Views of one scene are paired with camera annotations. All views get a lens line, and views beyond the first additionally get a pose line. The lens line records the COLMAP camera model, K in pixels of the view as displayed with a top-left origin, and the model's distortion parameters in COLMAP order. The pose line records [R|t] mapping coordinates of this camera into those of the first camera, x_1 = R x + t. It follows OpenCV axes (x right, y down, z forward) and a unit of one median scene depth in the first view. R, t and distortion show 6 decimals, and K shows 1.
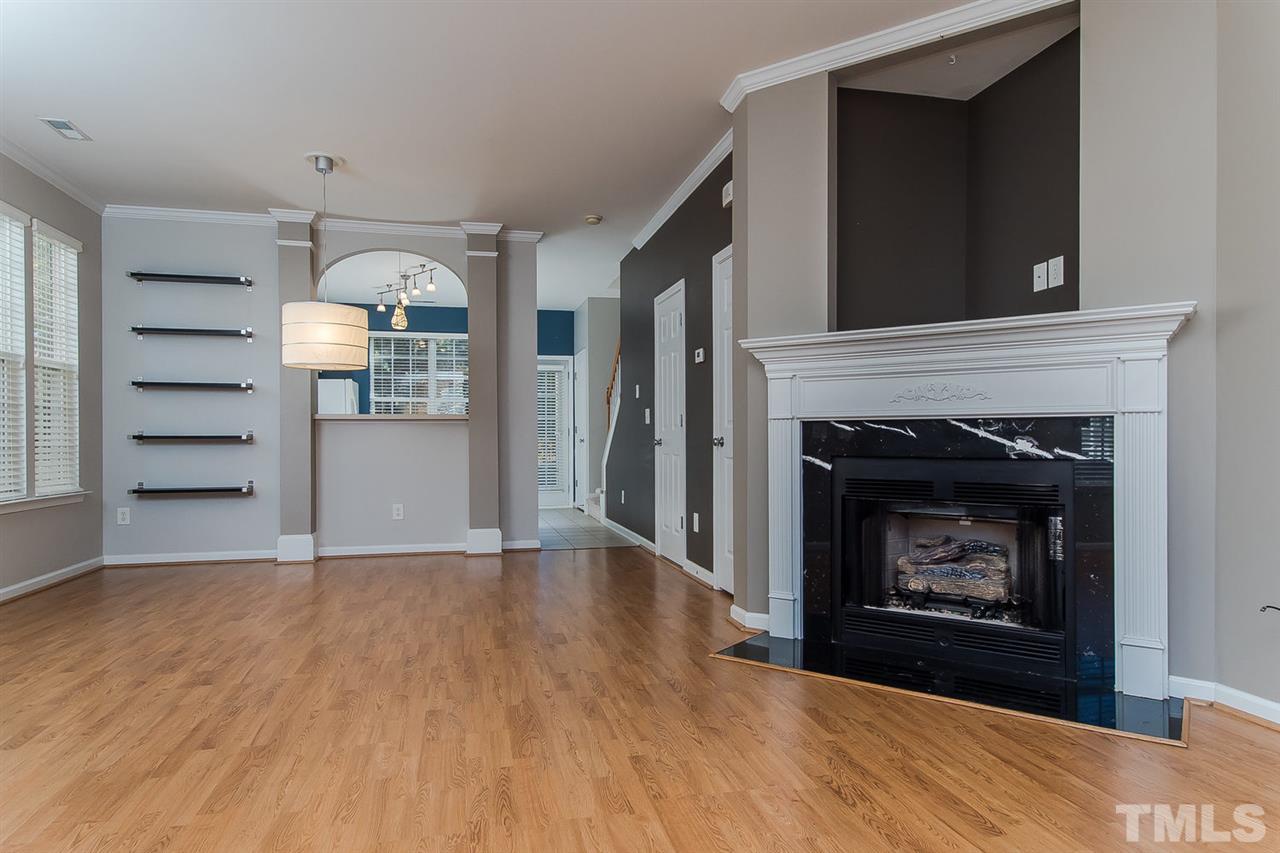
lens RADIAL K [[771.2, 0, 649.9], [0, 771.2, 439.1], [0, 0, 1]] dist [0.020959, -0.005302]
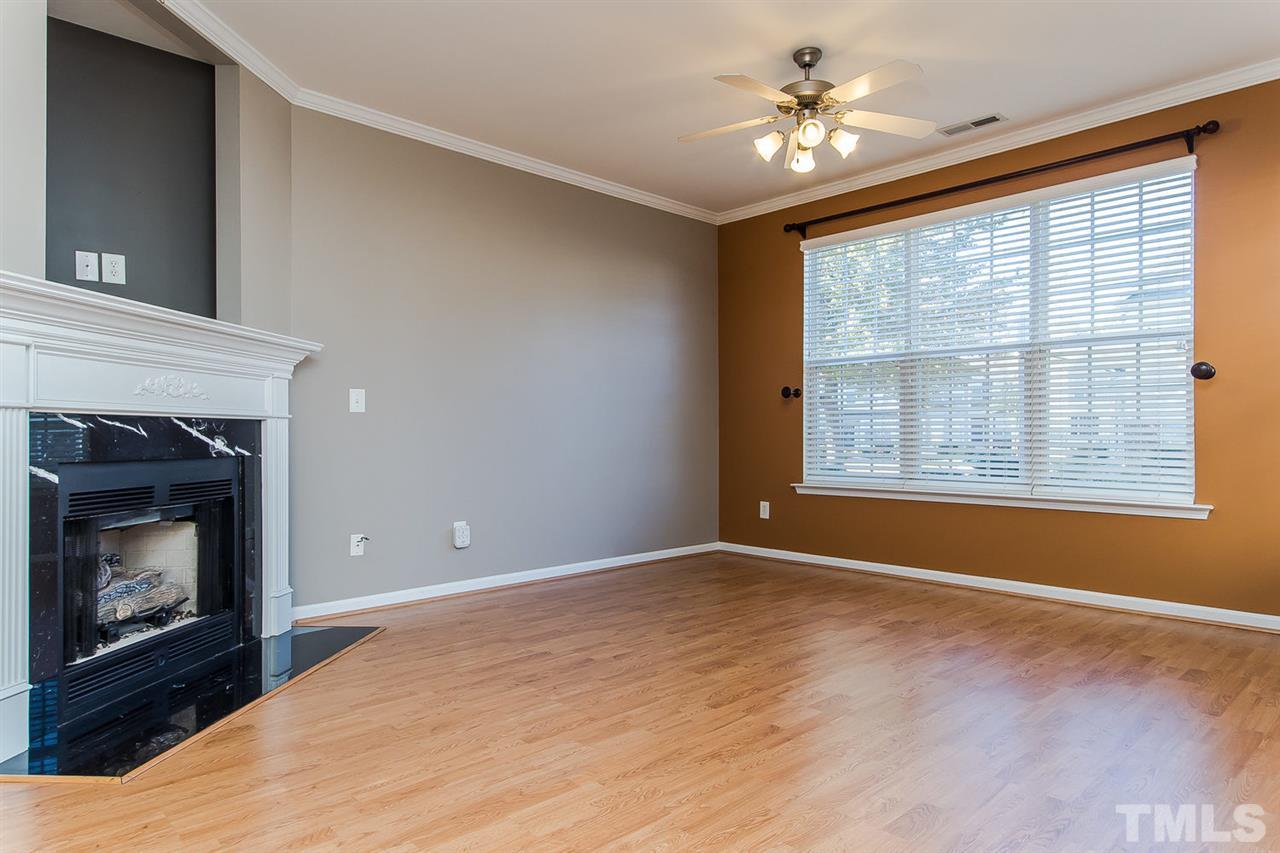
lens RADIAL K [[771.2, 0, 640.6], [0, 771.2, 432.5], [0, 0, 1]] dist [0.020959, -0.005302]
pose [[-0.495740, 0.005222, 0.868455, -0.720541], [0.004122, 0.999985, -0.003659, -0.001907], [-0.868461, 0.001766, -0.495754, 0.992264]]
